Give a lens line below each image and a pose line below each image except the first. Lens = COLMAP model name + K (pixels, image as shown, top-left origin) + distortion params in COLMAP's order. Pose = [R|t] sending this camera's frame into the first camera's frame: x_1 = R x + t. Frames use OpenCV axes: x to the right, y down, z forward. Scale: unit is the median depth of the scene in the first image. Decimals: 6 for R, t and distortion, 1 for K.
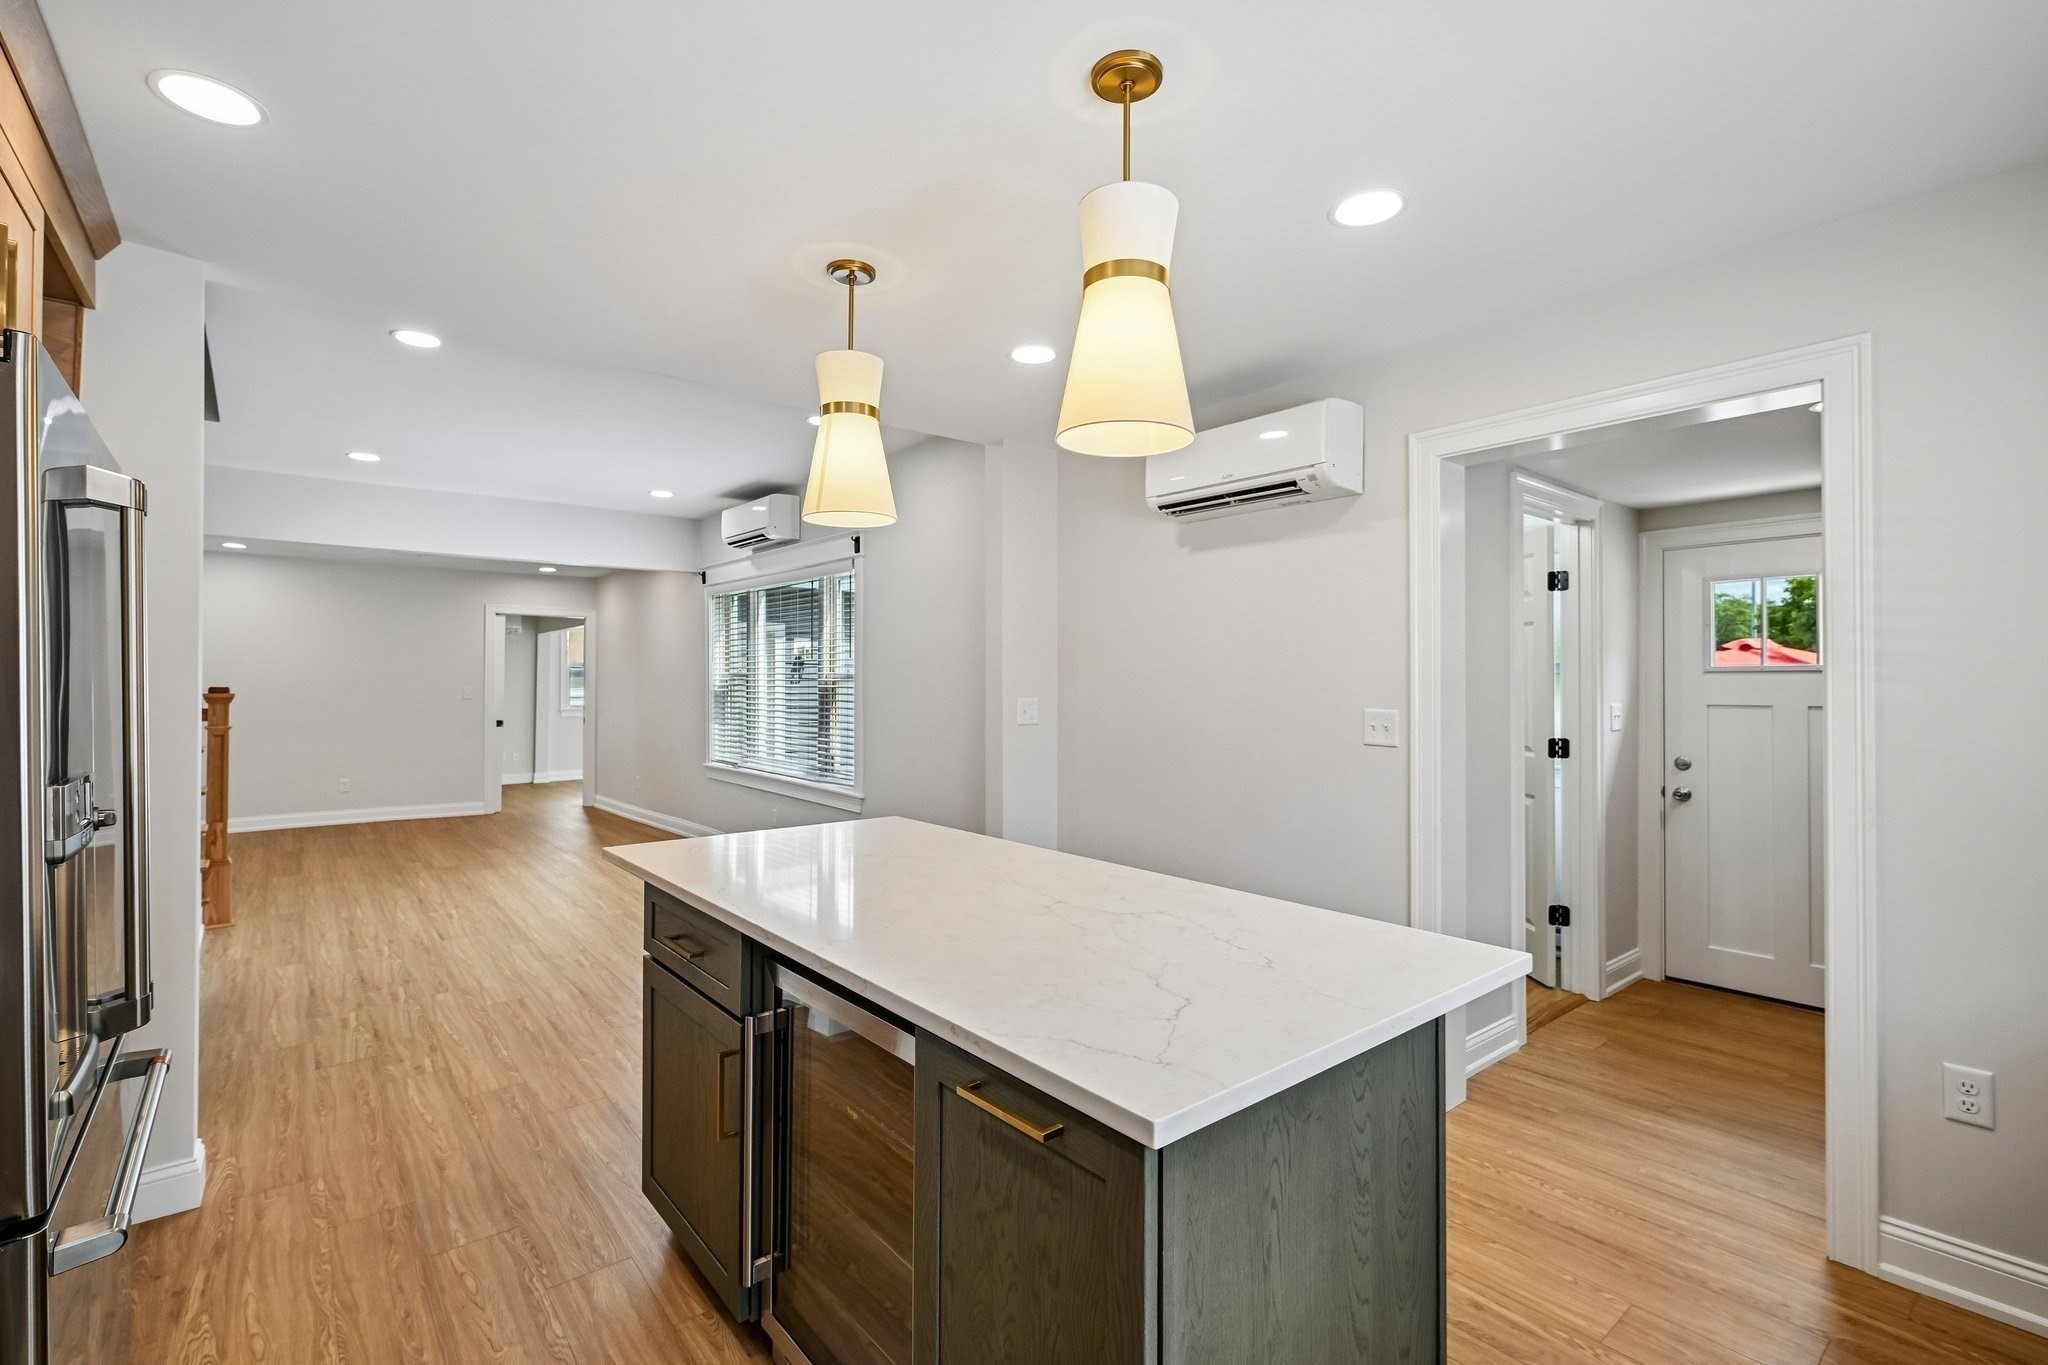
lens RADIAL K [[918.6, 0, 1018.3], [0, 918.6, 687.2], [0, 0, 1]] dist [0.000319, -0.000086]
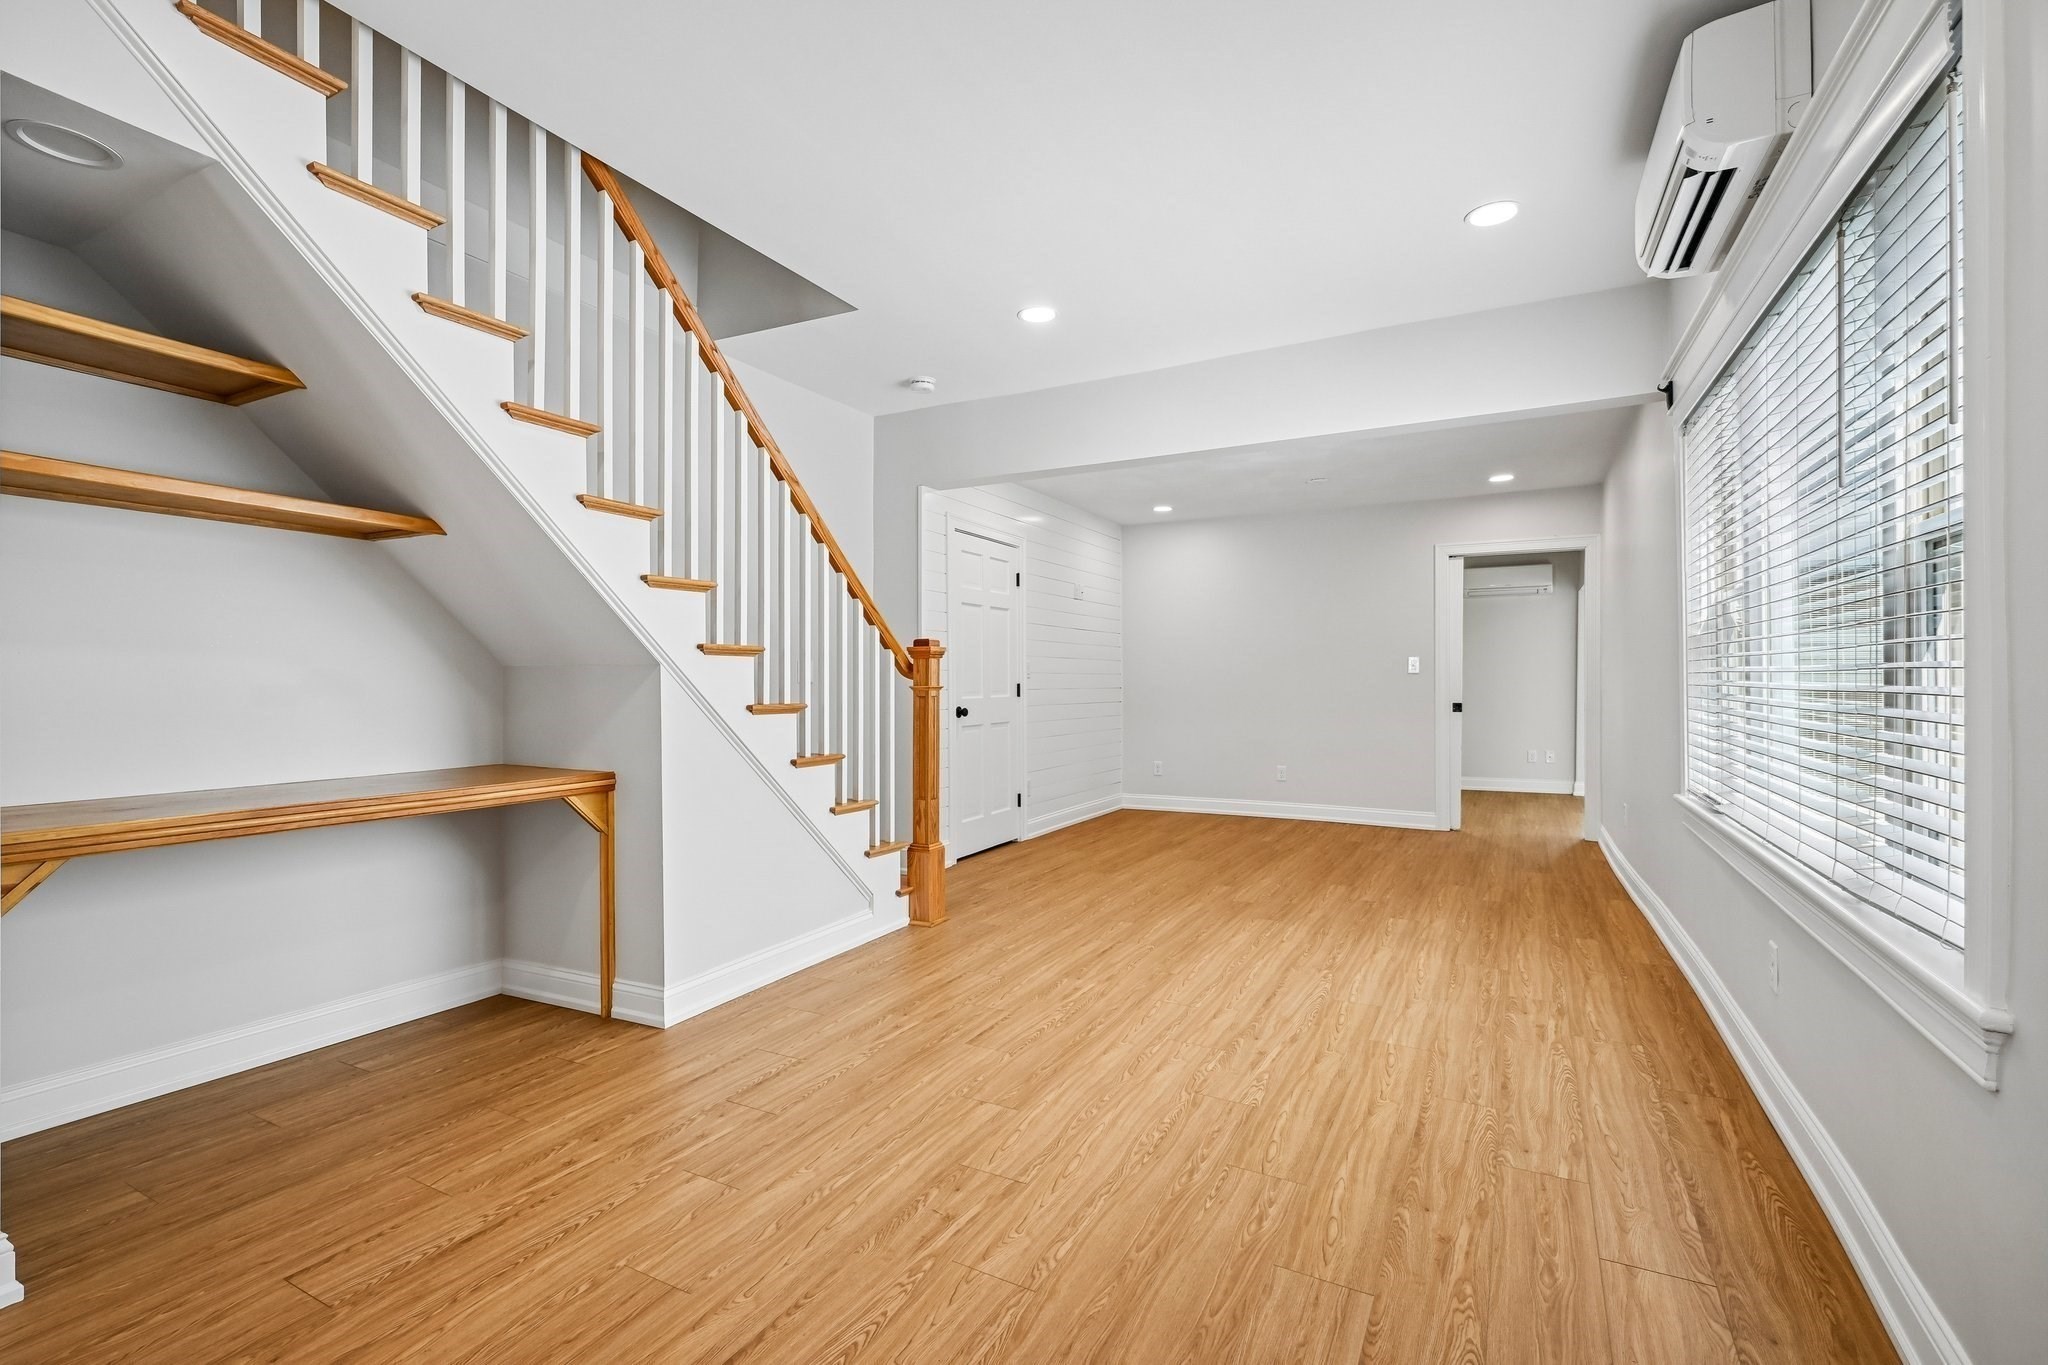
lens RADIAL K [[918.6, 0, 1022.1], [0, 918.6, 682.0], [0, 0, 1]] dist [0.000319, -0.000086]
pose [[0.369519, -0.005054, -0.929210, -0.162611], [0.005266, 0.999981, -0.003345, 0.114404], [0.929208, -0.003658, 0.369538, 2.018609]]
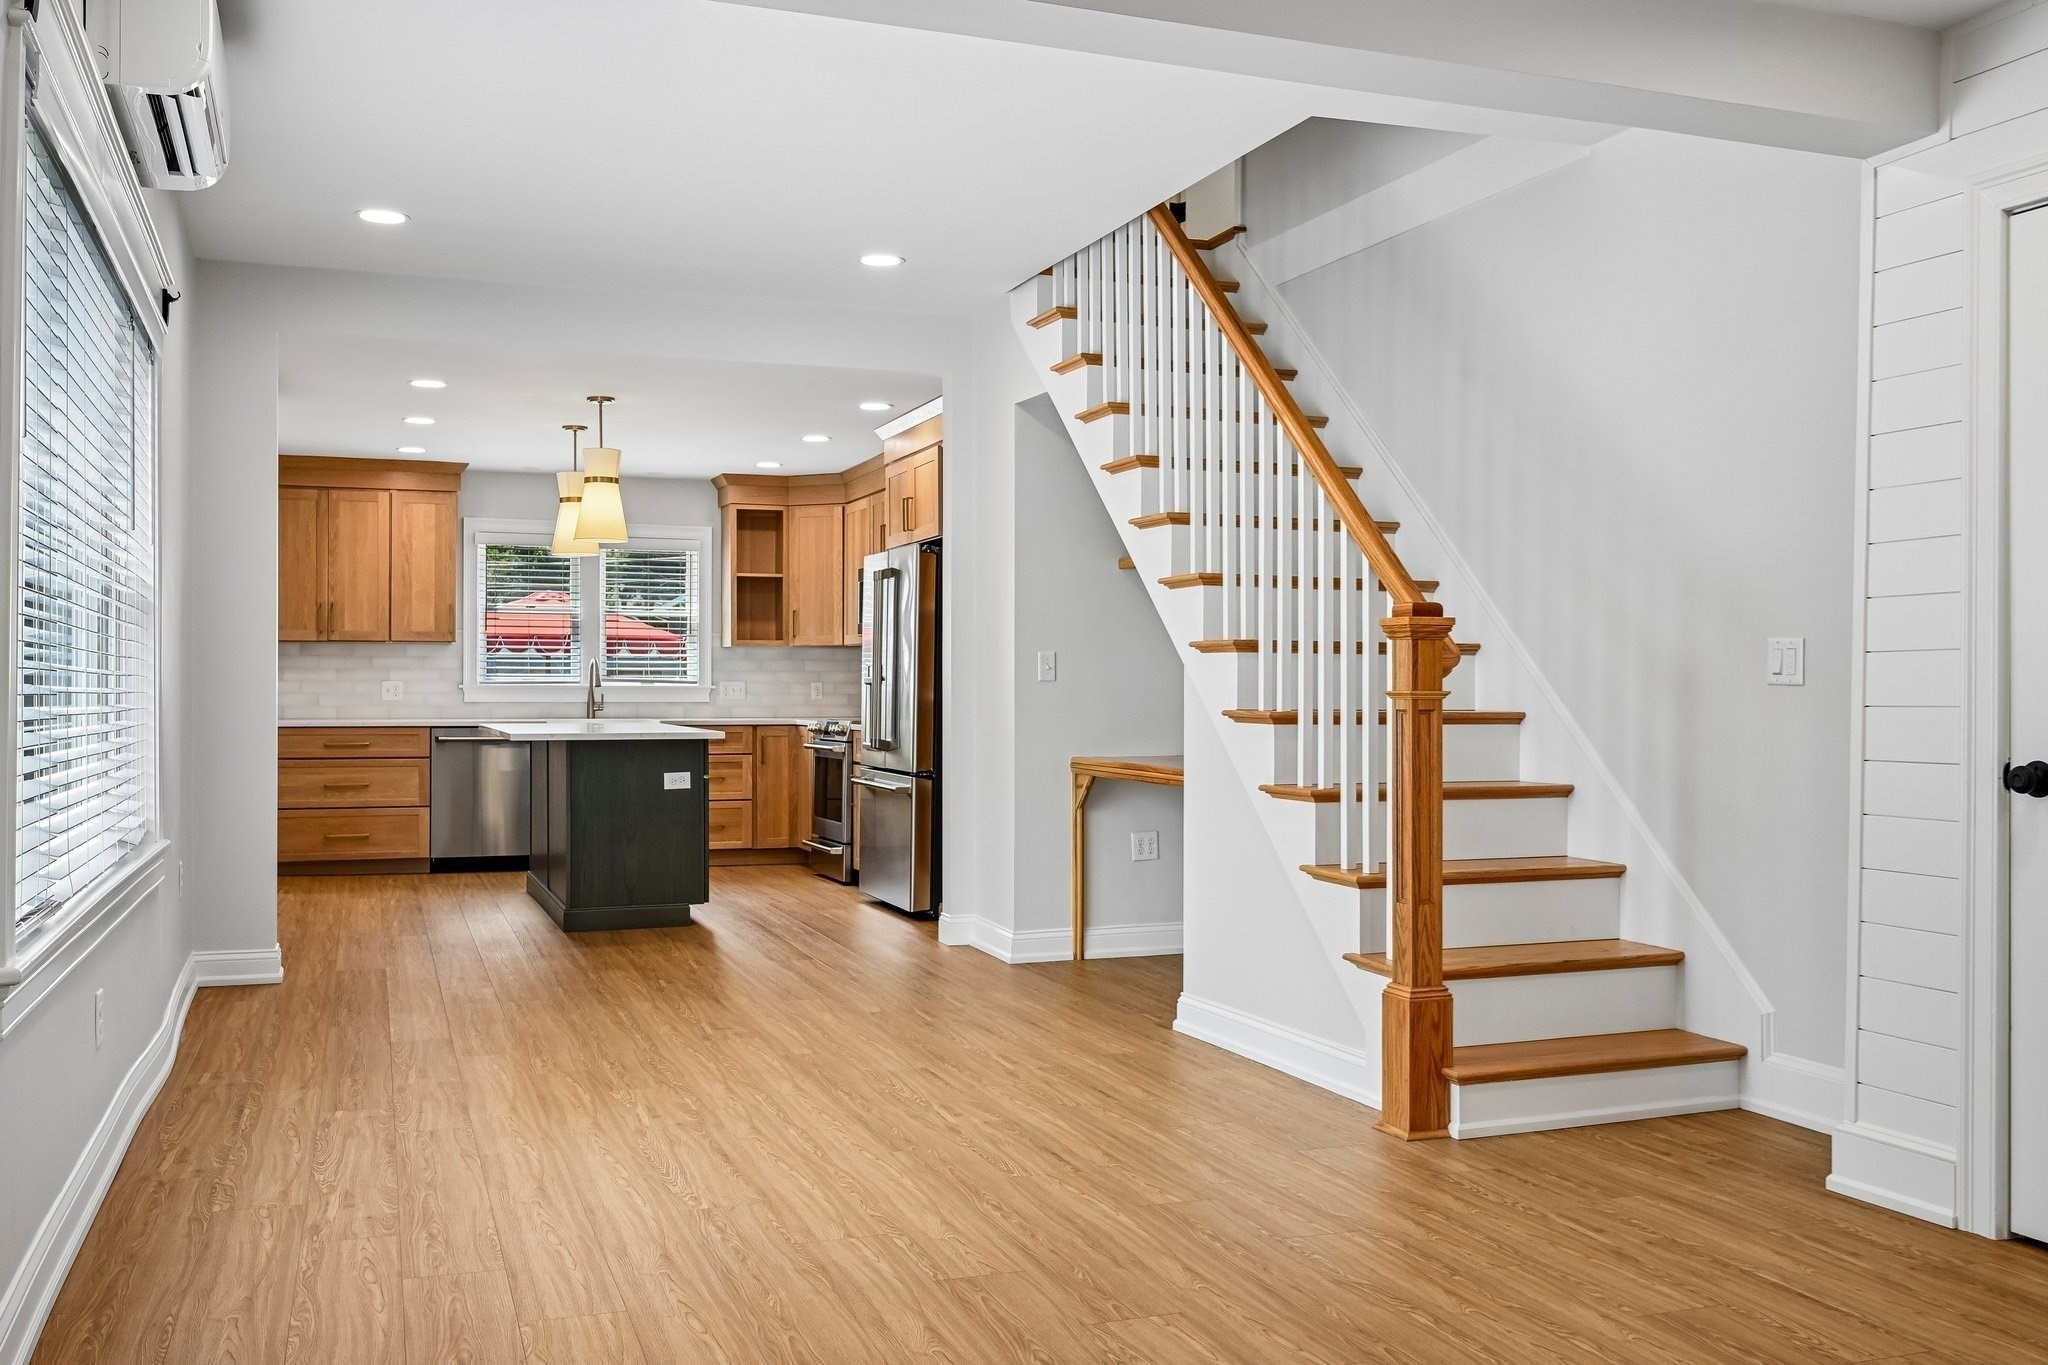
lens RADIAL K [[1785.4, 0, 1025.1], [0, 1785.4, 676.8], [0, 0, 1]] dist [-0.005491, 0.011192]
pose [[-0.942837, -0.002351, 0.333245, -2.791419], [-0.002656, 0.999996, -0.000459, 0.100329], [-0.333243, -0.001318, -0.942840, 5.190452]]
